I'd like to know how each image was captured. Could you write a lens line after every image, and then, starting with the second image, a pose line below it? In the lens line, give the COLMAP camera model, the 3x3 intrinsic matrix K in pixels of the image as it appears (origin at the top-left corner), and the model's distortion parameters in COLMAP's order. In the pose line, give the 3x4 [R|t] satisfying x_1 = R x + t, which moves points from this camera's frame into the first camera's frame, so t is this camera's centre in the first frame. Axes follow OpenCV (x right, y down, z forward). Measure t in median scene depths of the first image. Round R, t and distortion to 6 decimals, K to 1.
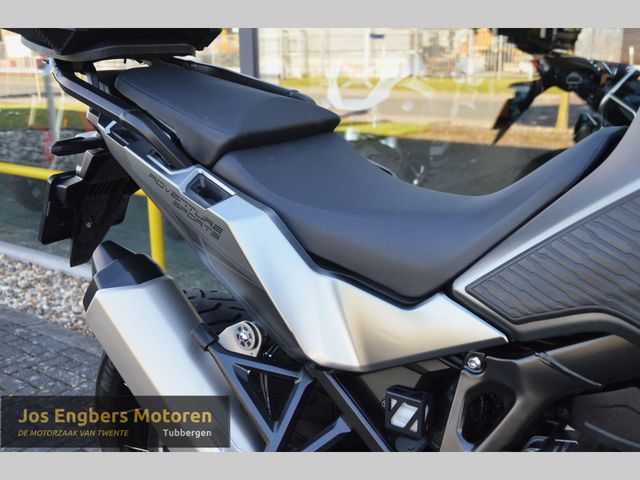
lens RADIAL K [[674.1, 0, 332.4], [0, 674.1, 249.8], [0, 0, 1]] dist [-0.007315, 0.000000]
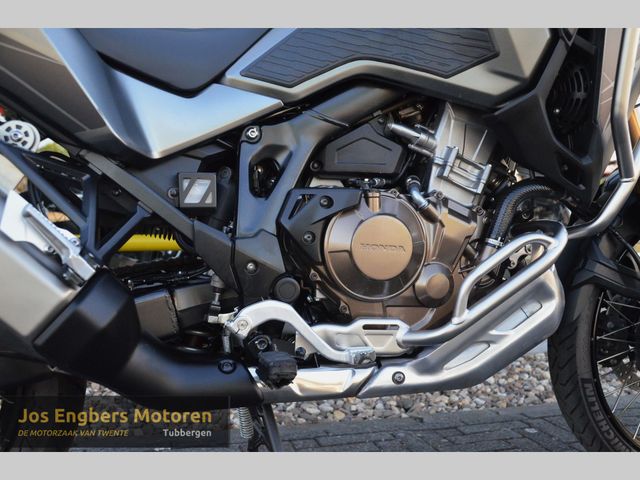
lens RADIAL K [[674.1, 0, 338.5], [0, 674.1, 232.7], [0, 0, 1]] dist [-0.007315, 0.000000]
pose [[0.617401, -0.022153, 0.786337, -0.588630], [0.204303, 0.969818, -0.133089, 0.471468], [-0.759656, 0.242820, 0.603292, 0.144796]]
